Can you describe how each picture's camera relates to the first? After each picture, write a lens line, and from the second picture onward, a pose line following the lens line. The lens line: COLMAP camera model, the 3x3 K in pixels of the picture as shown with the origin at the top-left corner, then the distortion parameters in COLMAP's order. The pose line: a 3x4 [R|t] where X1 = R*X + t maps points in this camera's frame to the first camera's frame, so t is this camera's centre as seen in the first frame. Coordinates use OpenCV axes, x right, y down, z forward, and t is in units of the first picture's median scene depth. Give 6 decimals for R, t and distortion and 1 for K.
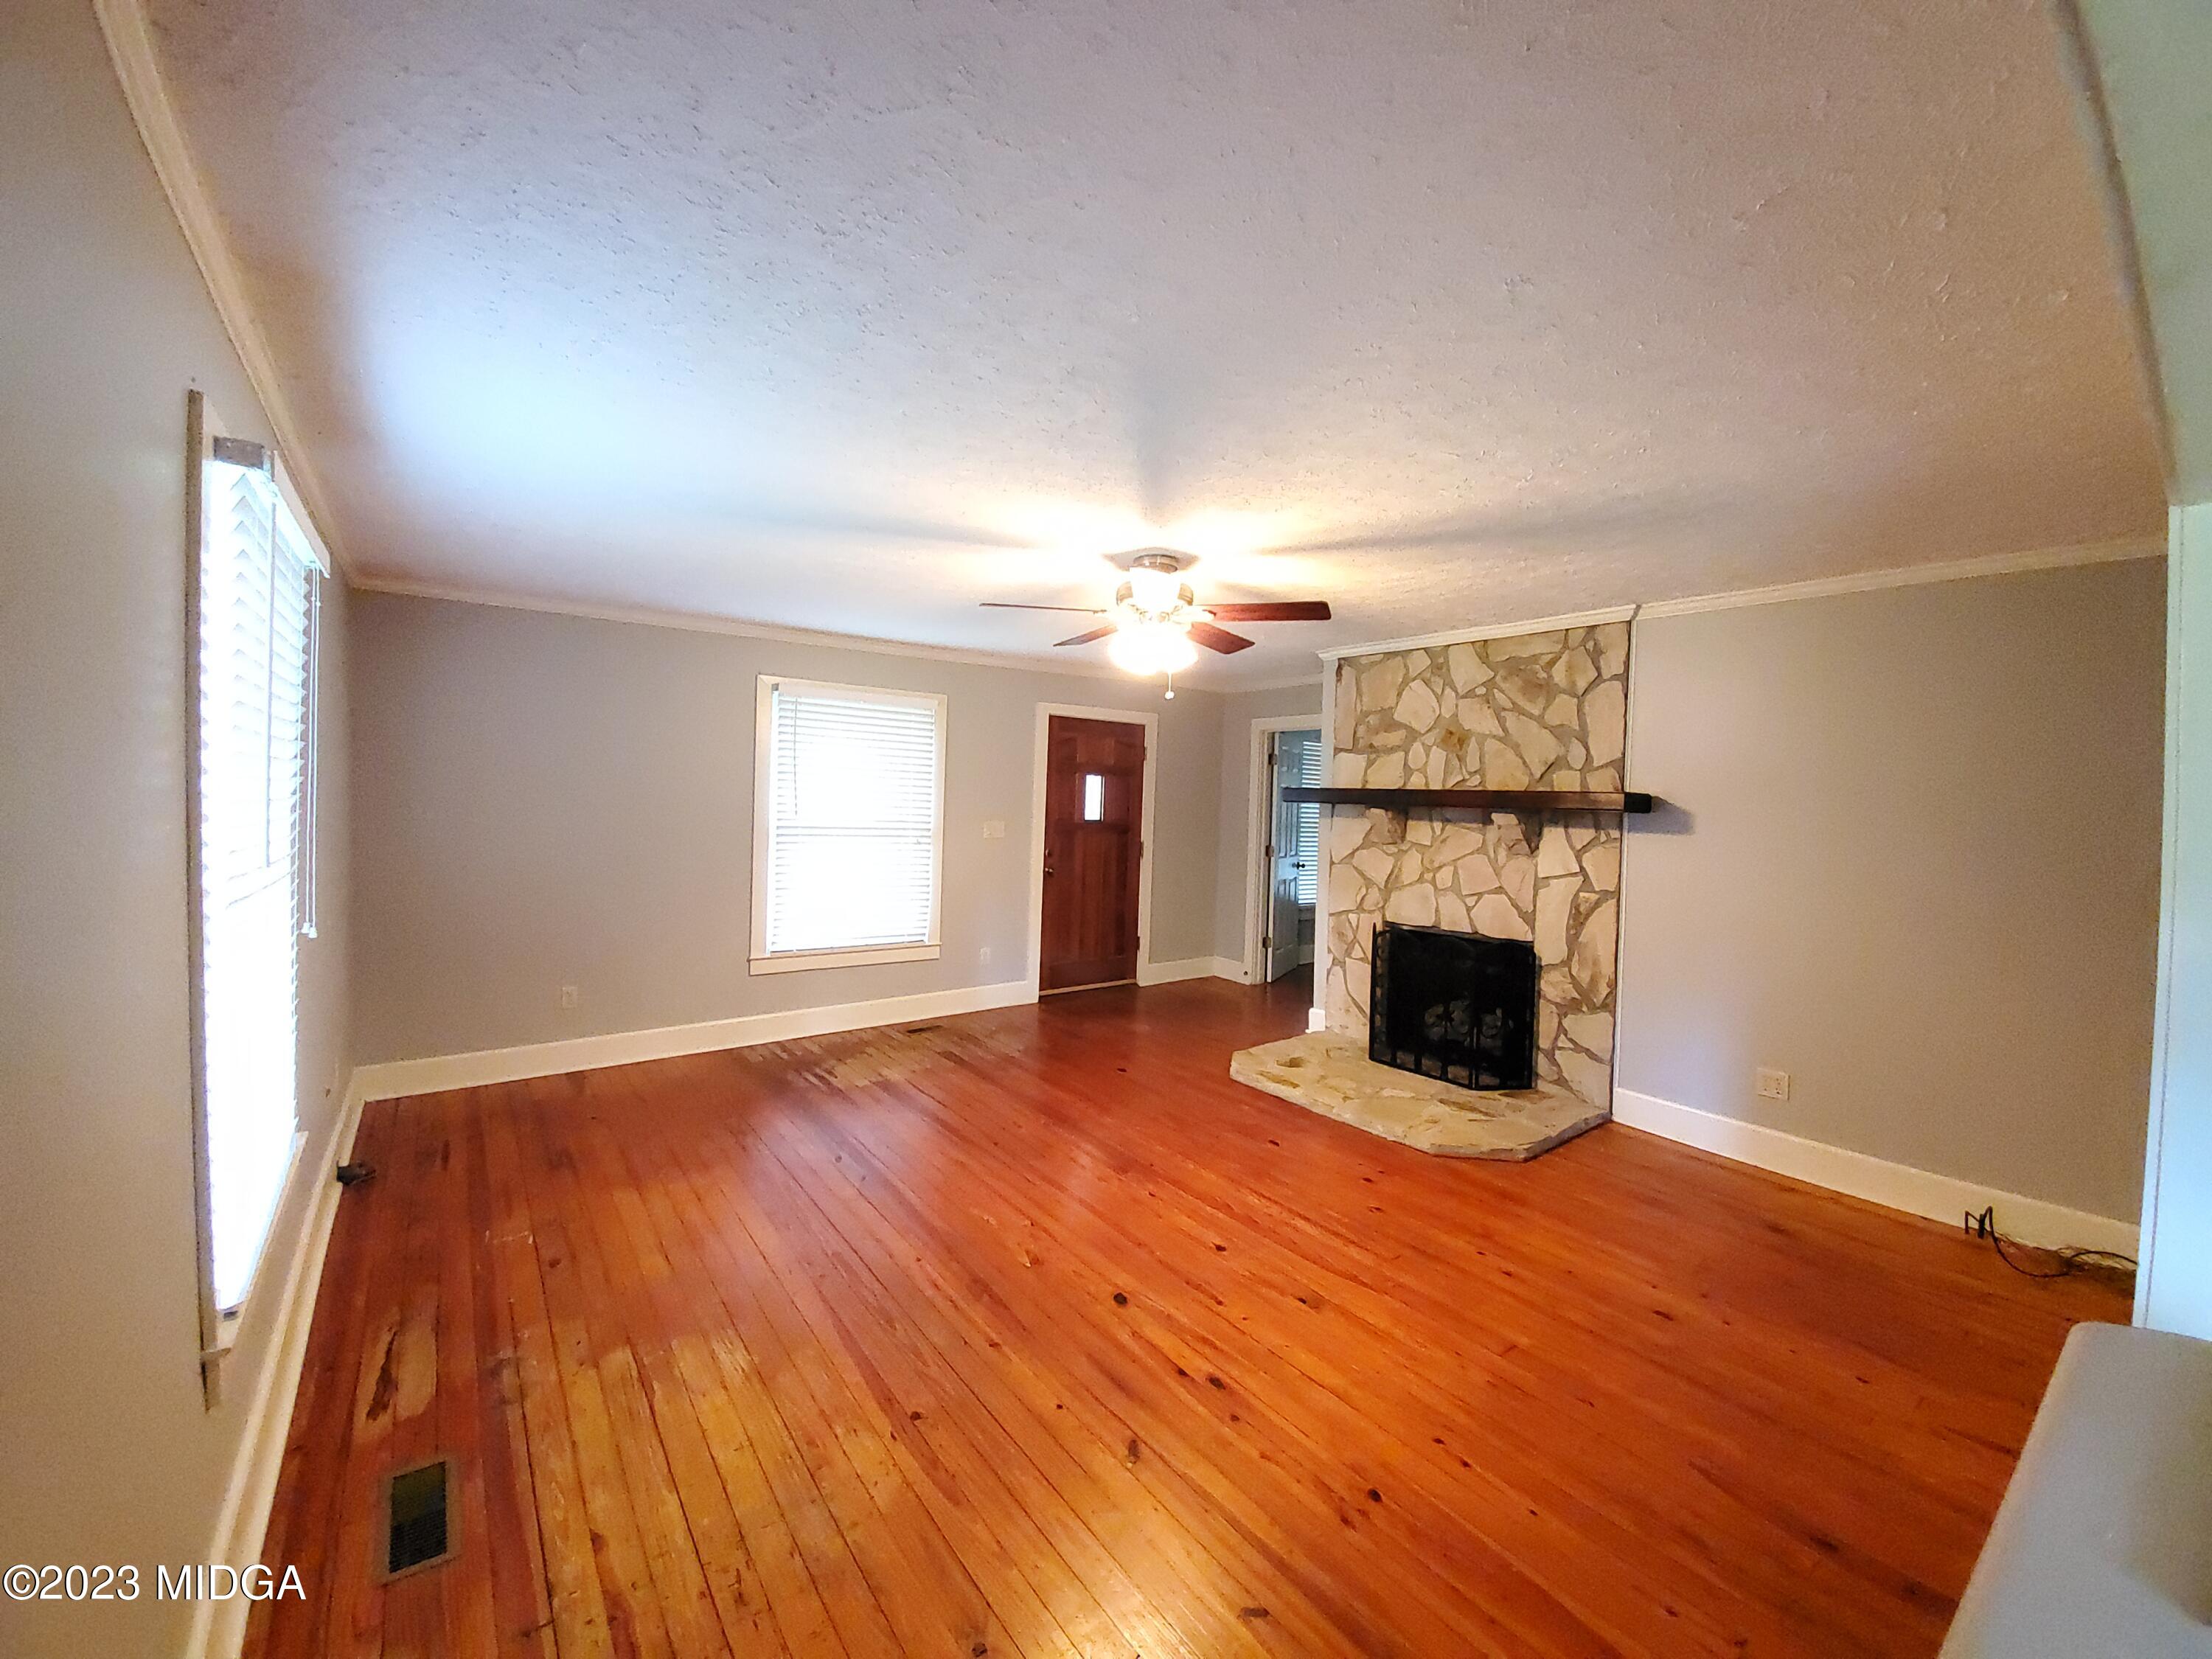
lens RADIAL K [[870.6, 0, 1115.7], [0, 870.6, 818.6], [0, 0, 1]] dist [-0.008383, 0.000190]
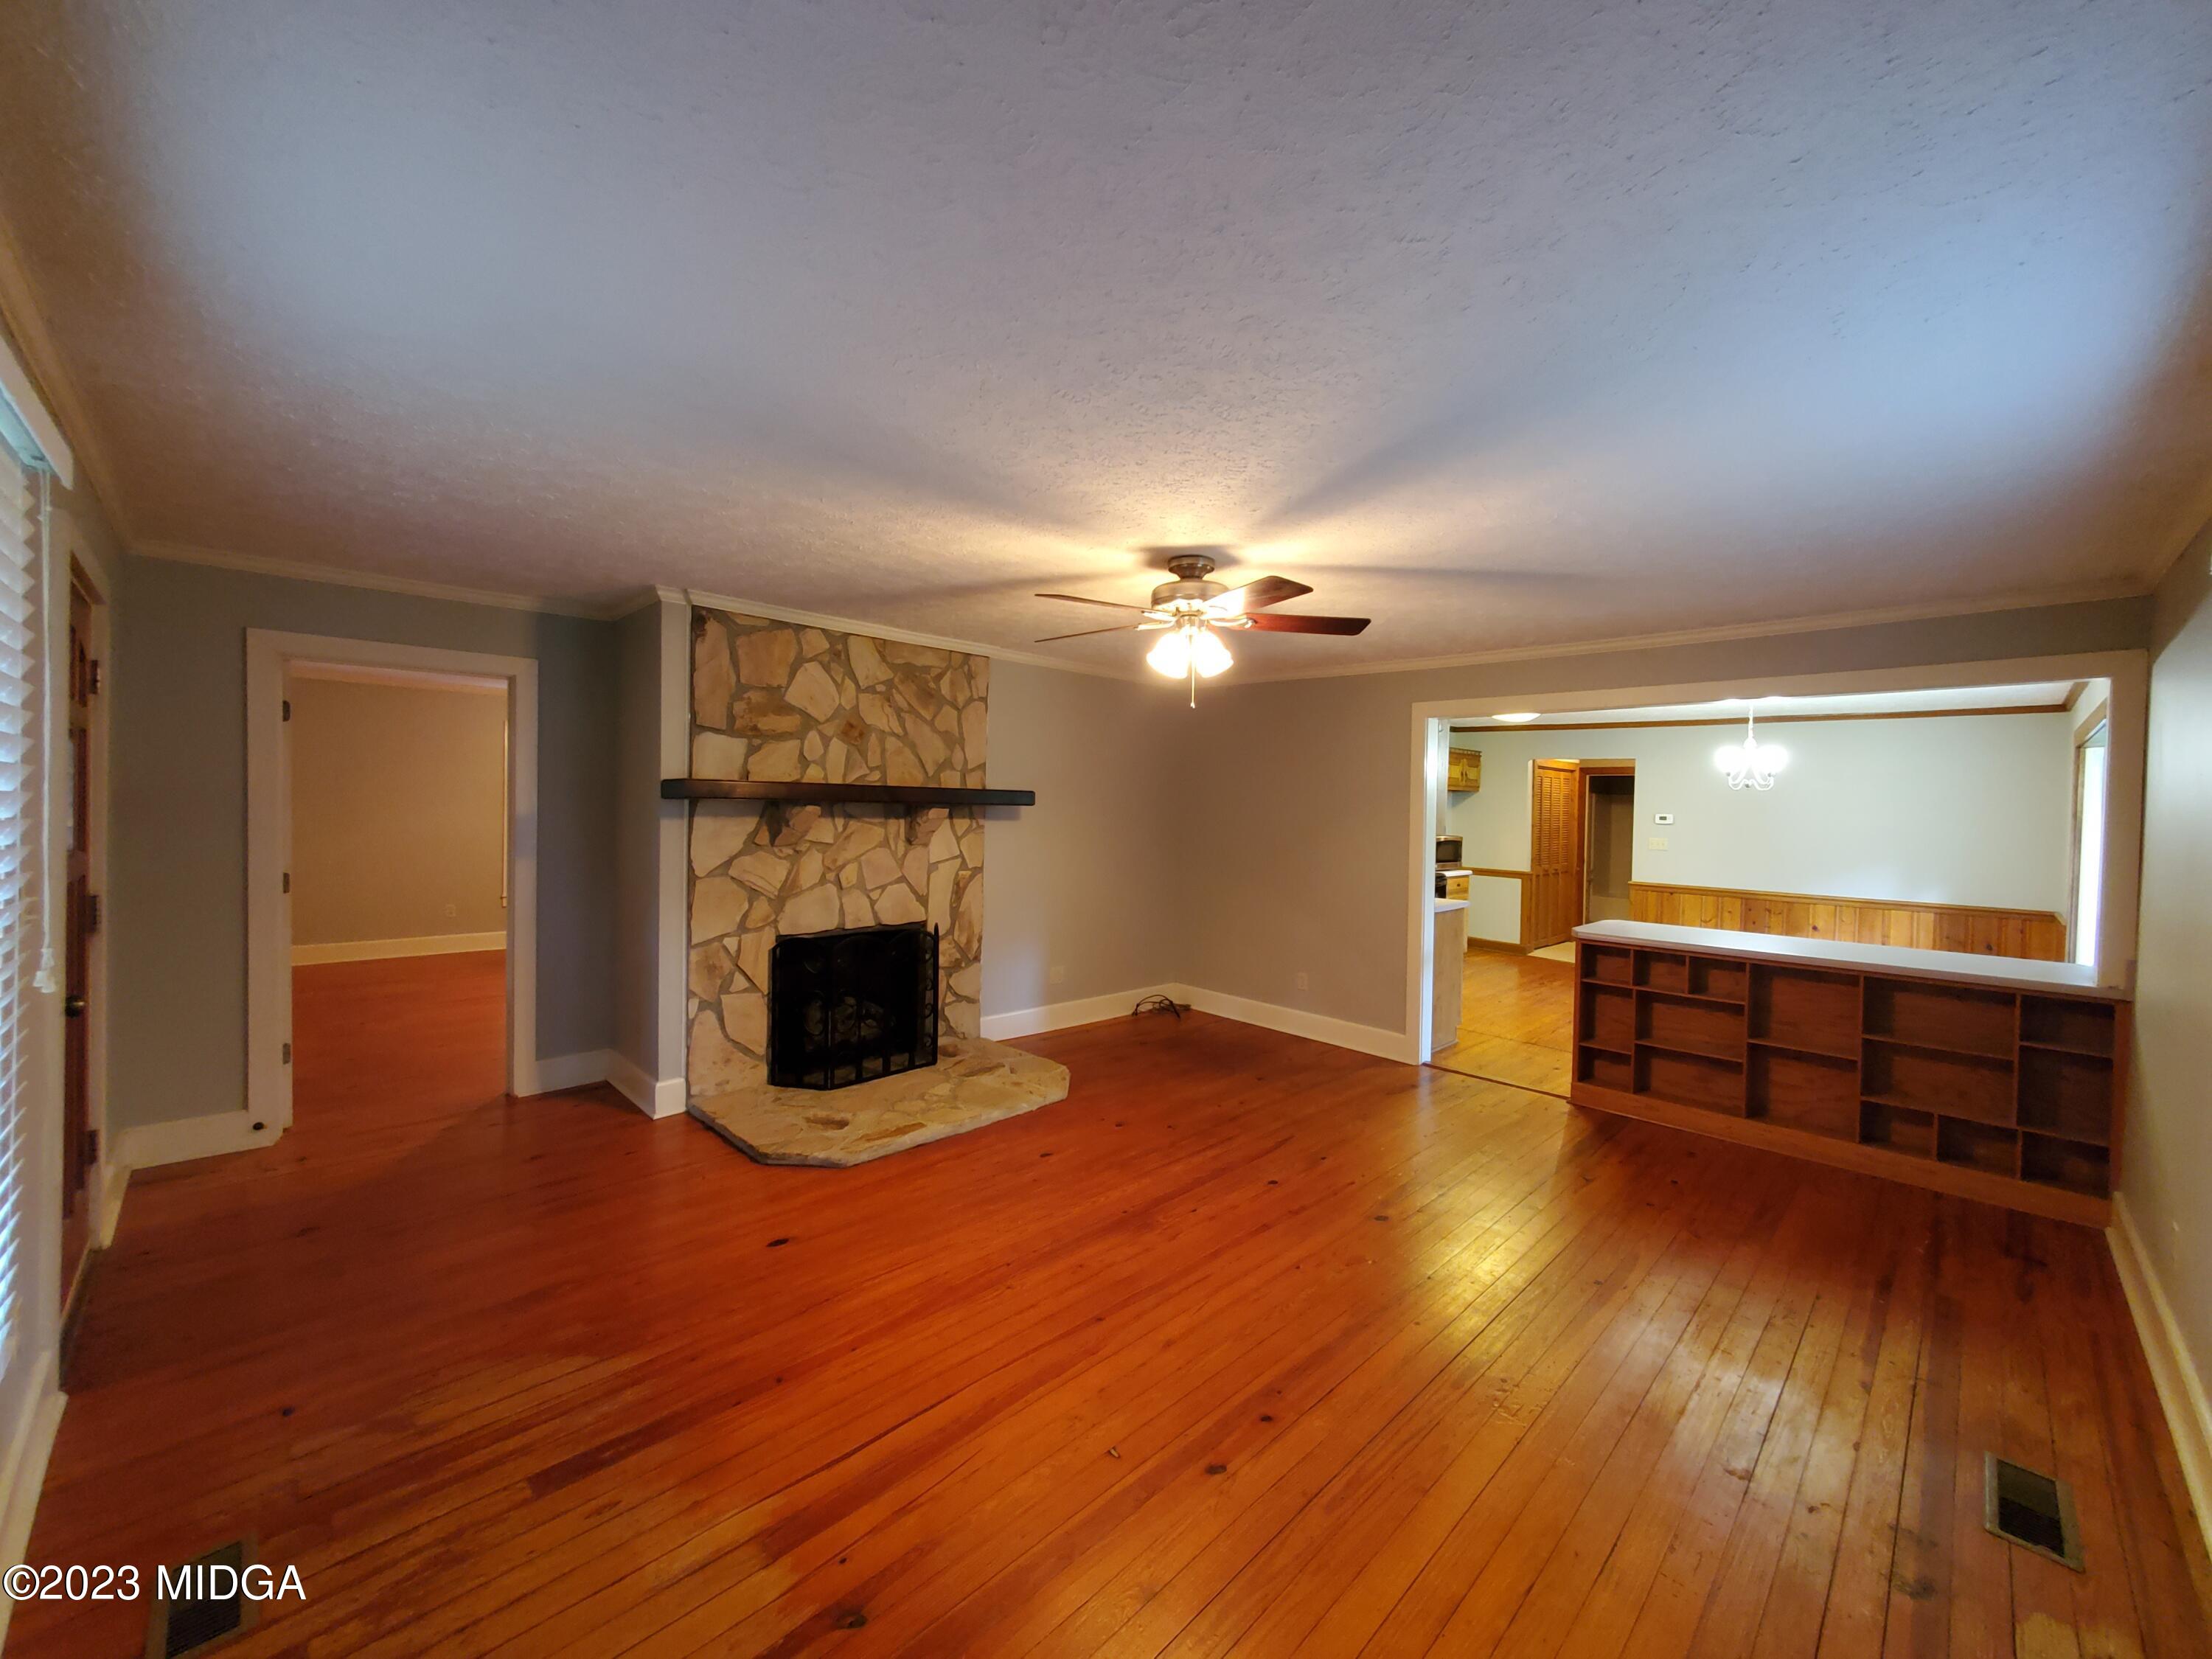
lens RADIAL K [[884.3, 0, 1107.8], [0, 884.3, 818.6], [0, 0, 1]] dist [0.007297, -0.011712]
pose [[-0.143594, -0.041935, 0.988748, -0.651923], [0.002281, 0.999085, 0.042704, -0.037469], [-0.989634, 0.008388, -0.143367, 0.881701]]
